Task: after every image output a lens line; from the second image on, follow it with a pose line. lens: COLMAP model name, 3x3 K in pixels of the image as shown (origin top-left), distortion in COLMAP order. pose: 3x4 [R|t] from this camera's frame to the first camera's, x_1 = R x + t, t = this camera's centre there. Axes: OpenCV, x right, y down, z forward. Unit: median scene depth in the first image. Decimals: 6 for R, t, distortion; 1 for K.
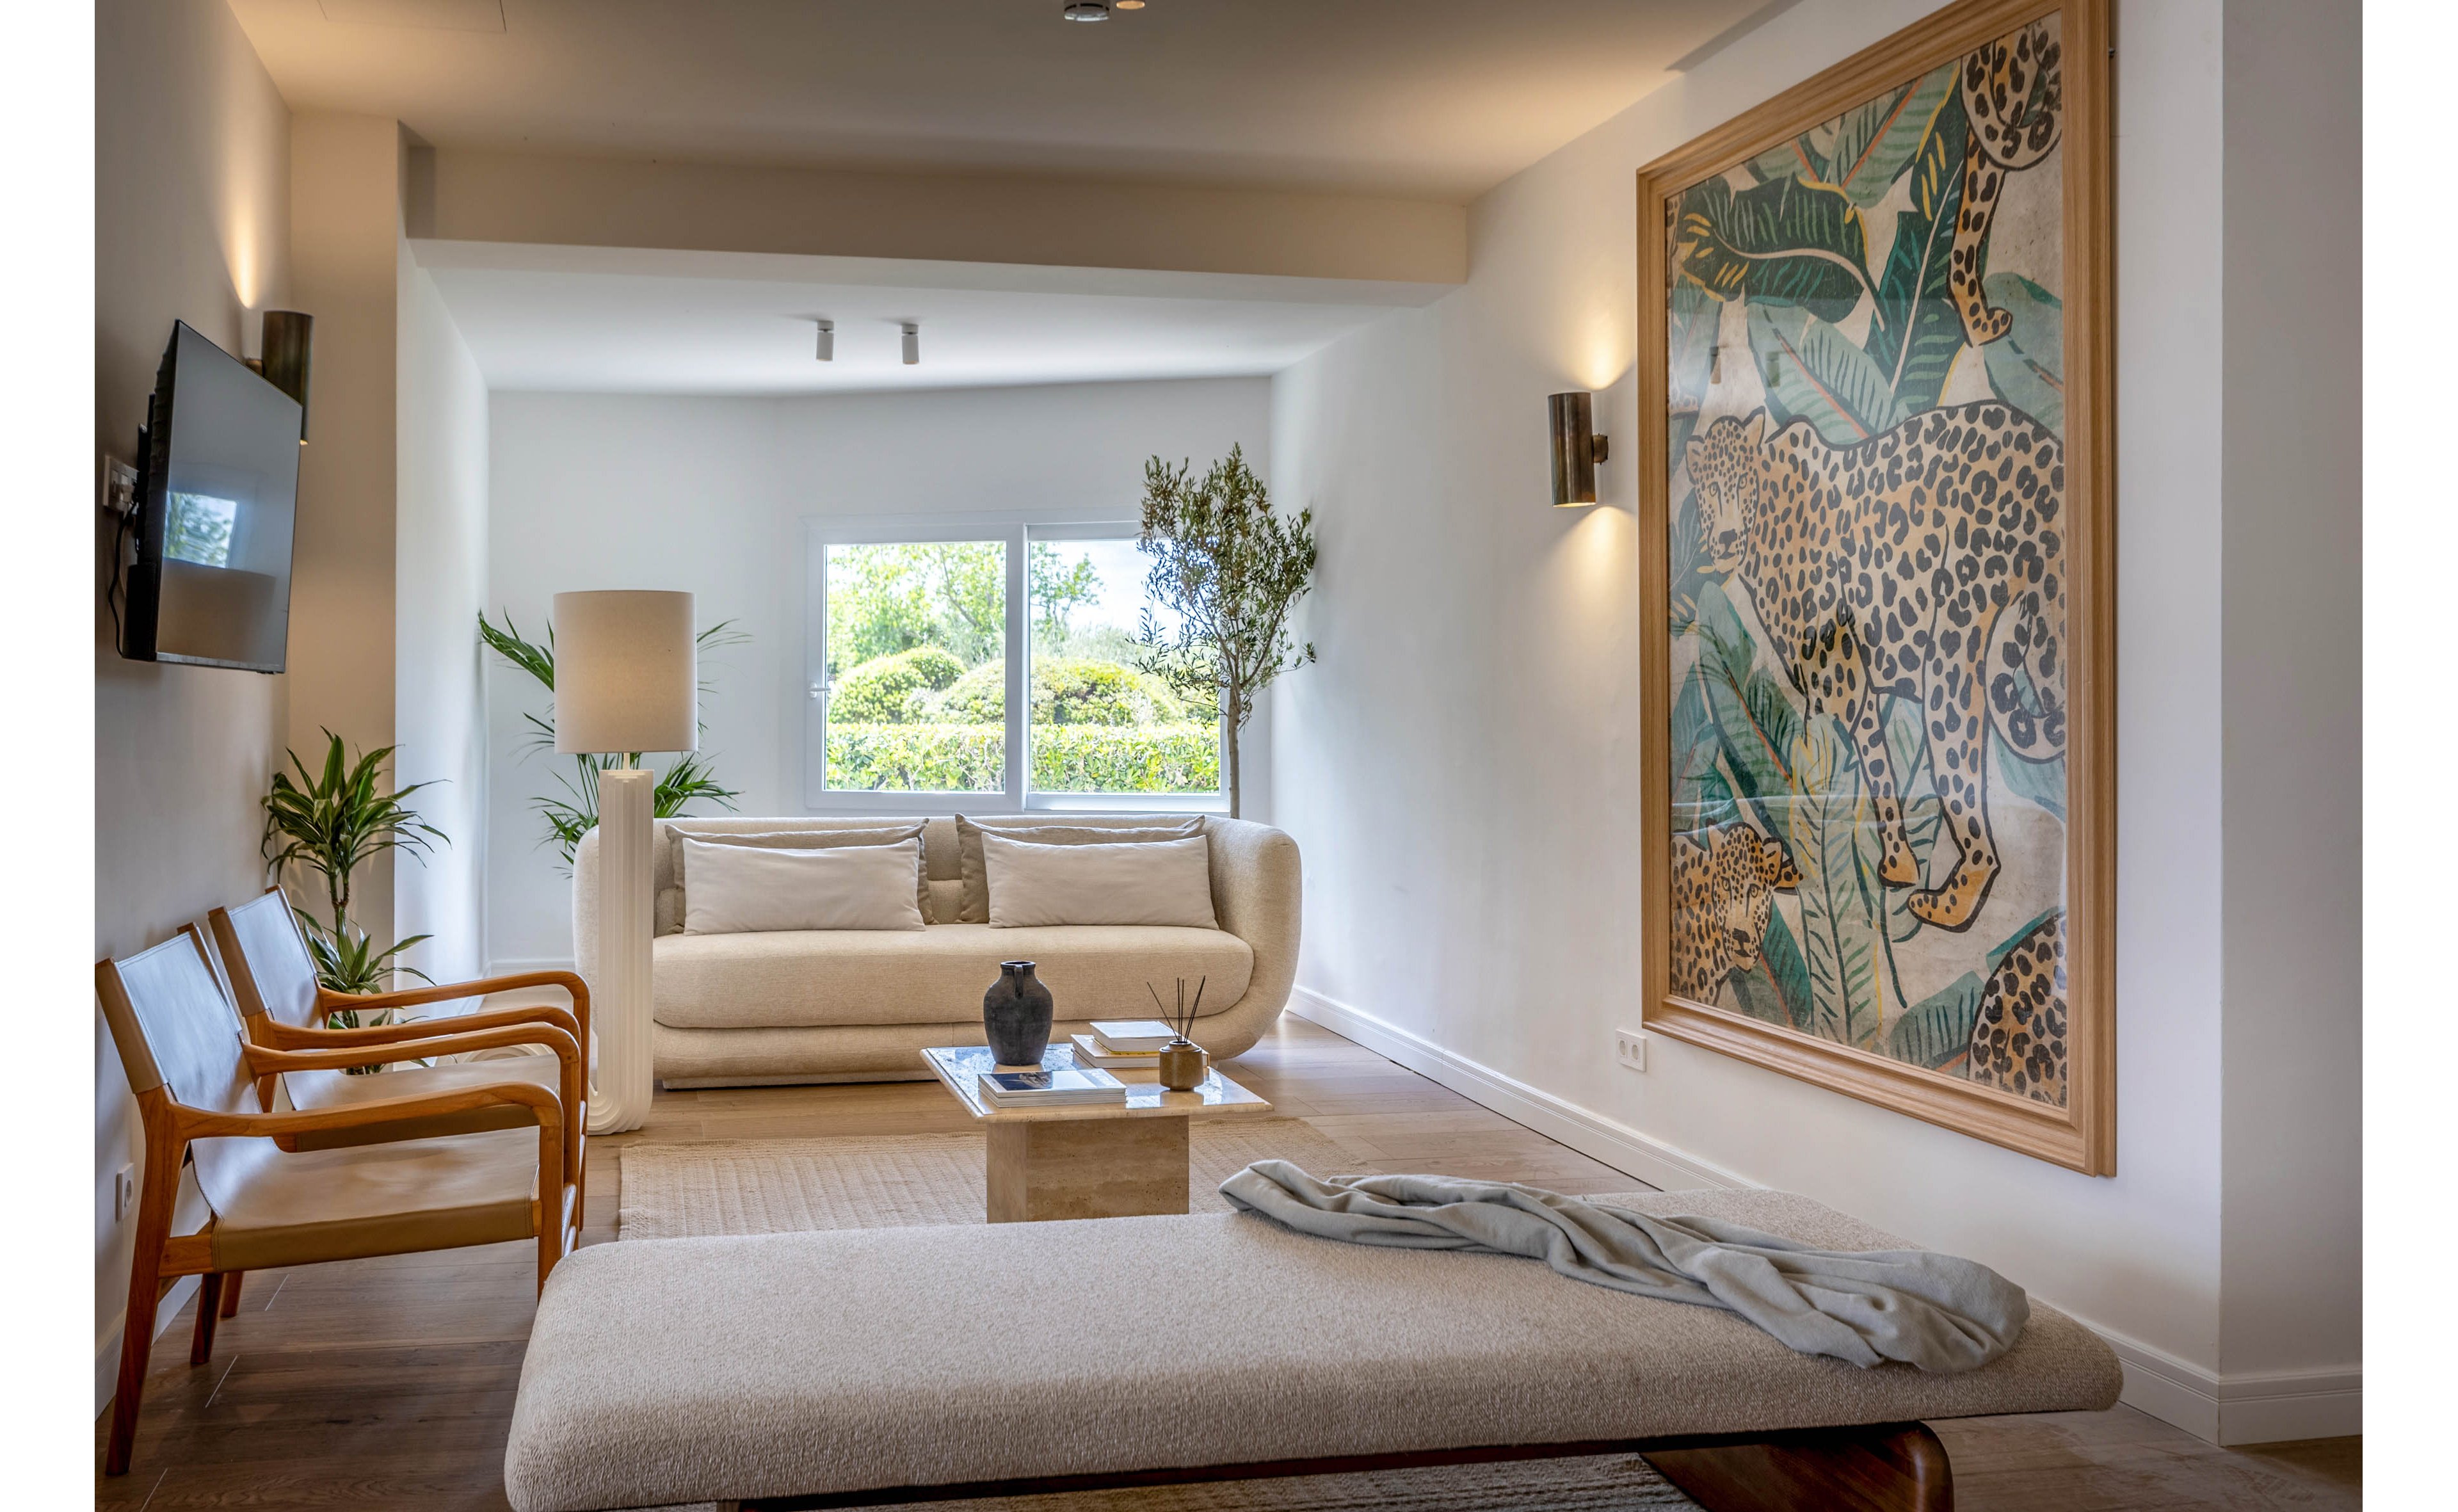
lens RADIAL K [[2252.5, 0, 1225.3], [0, 2252.5, 695.9], [0, 0, 1]] dist [0.009345, 0.005357]
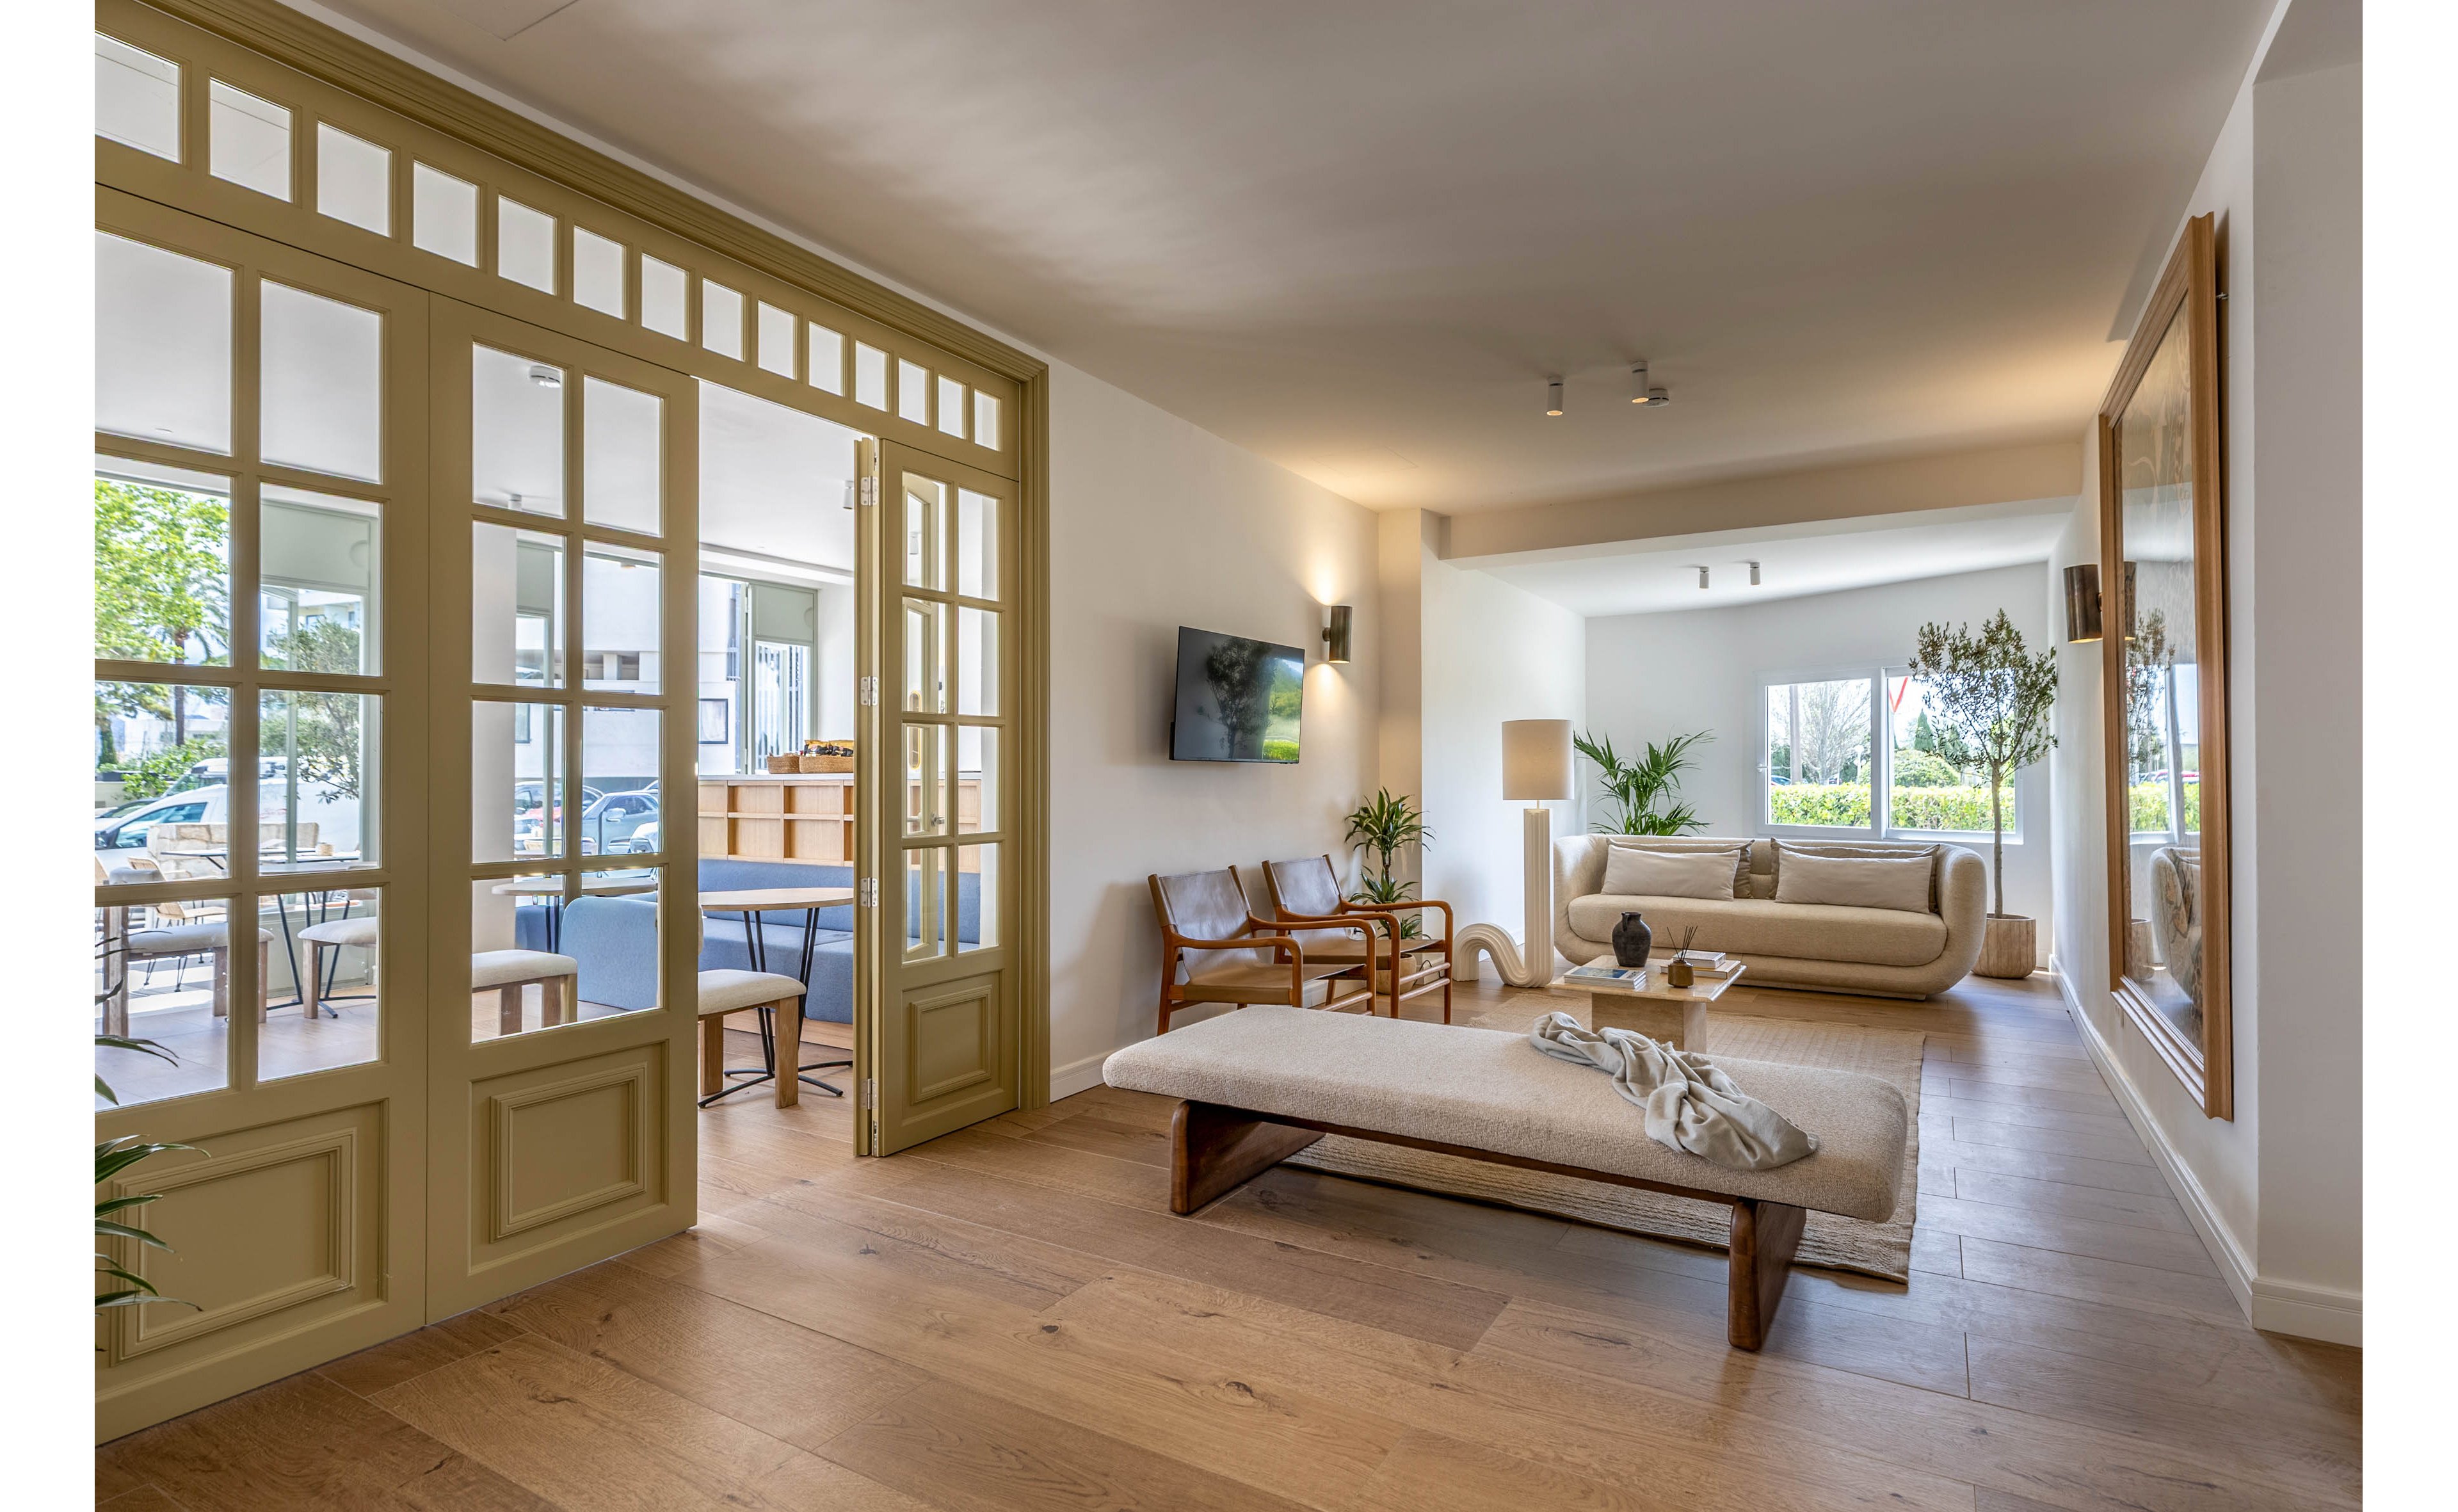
lens RADIAL K [[1194.6, 0, 1222.5], [0, 1194.6, 771.2], [0, 0, 1]] dist [0.000401, -0.000007]
pose [[0.706911, -0.003805, -0.707292, 0.359810], [0.003807, 0.999992, -0.001576, 0.000019], [0.707292, -0.001579, 0.706920, 0.047319]]
